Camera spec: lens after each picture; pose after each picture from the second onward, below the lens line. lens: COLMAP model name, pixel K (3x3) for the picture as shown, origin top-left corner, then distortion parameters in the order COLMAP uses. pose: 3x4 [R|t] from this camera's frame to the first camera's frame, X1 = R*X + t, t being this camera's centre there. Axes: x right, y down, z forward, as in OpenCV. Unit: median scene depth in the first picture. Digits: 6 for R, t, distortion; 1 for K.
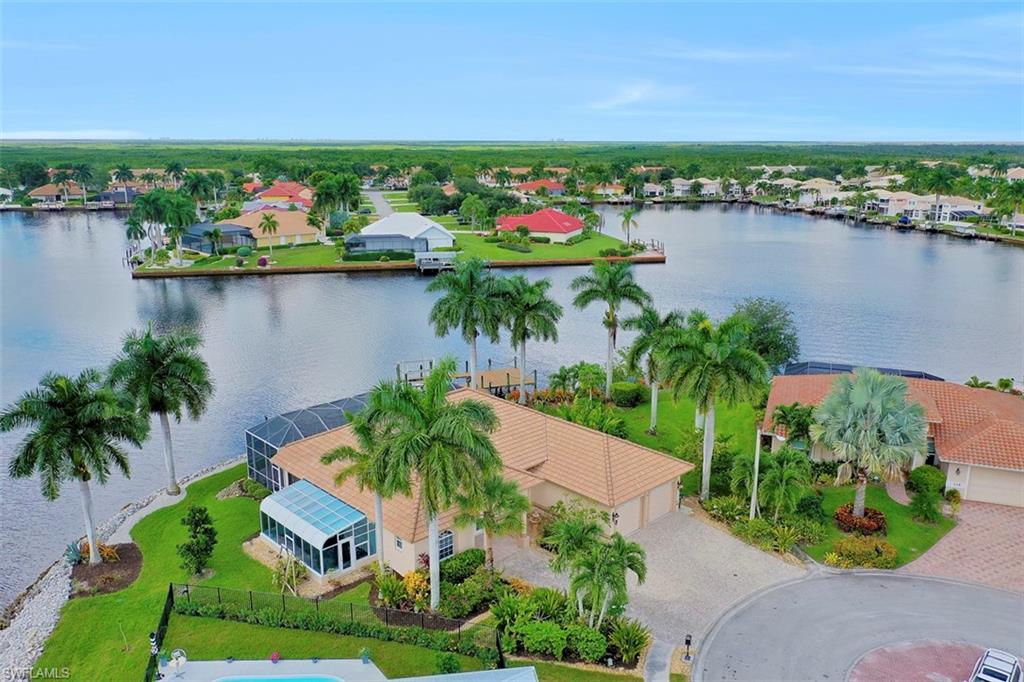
lens RADIAL K [[804.0, 0, 512.0], [0, 804.0, 341.0], [0, 0, 1]] dist [0.007147, 0.006112]
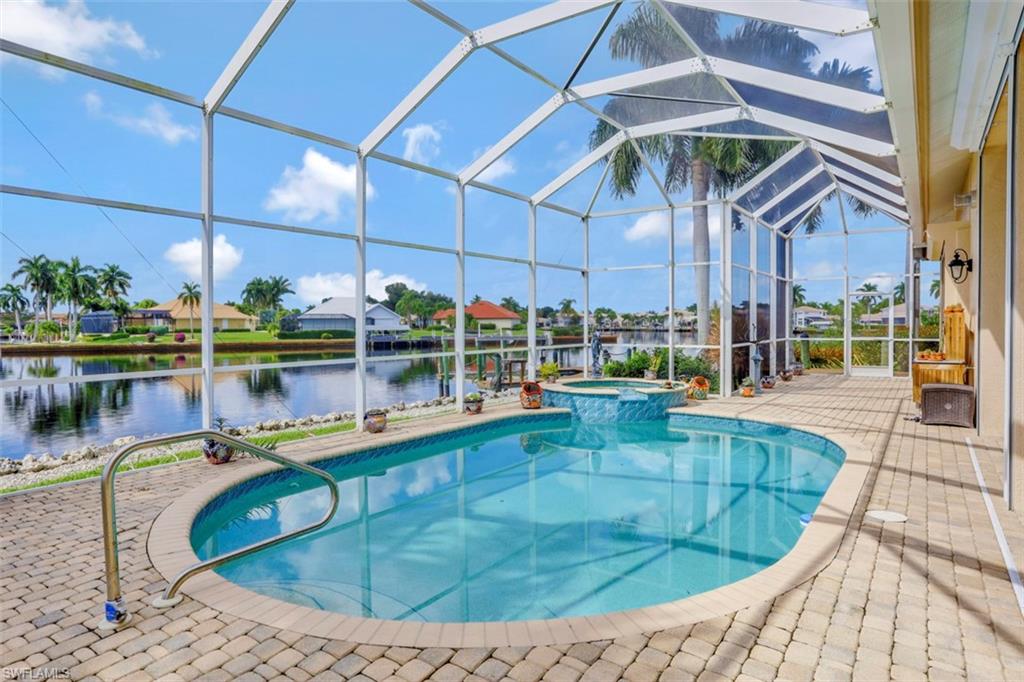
lens RADIAL K [[610.6, 0, 512.0], [0, 610.6, 341.0], [0, 0, 1]] dist [-0.005660, -0.000049]
pose [[0.982312, -0.014455, 0.186695, -0.081609], [0.053398, 0.977243, -0.205292, 0.054237], [-0.179479, 0.211630, 0.960729, 0.303109]]
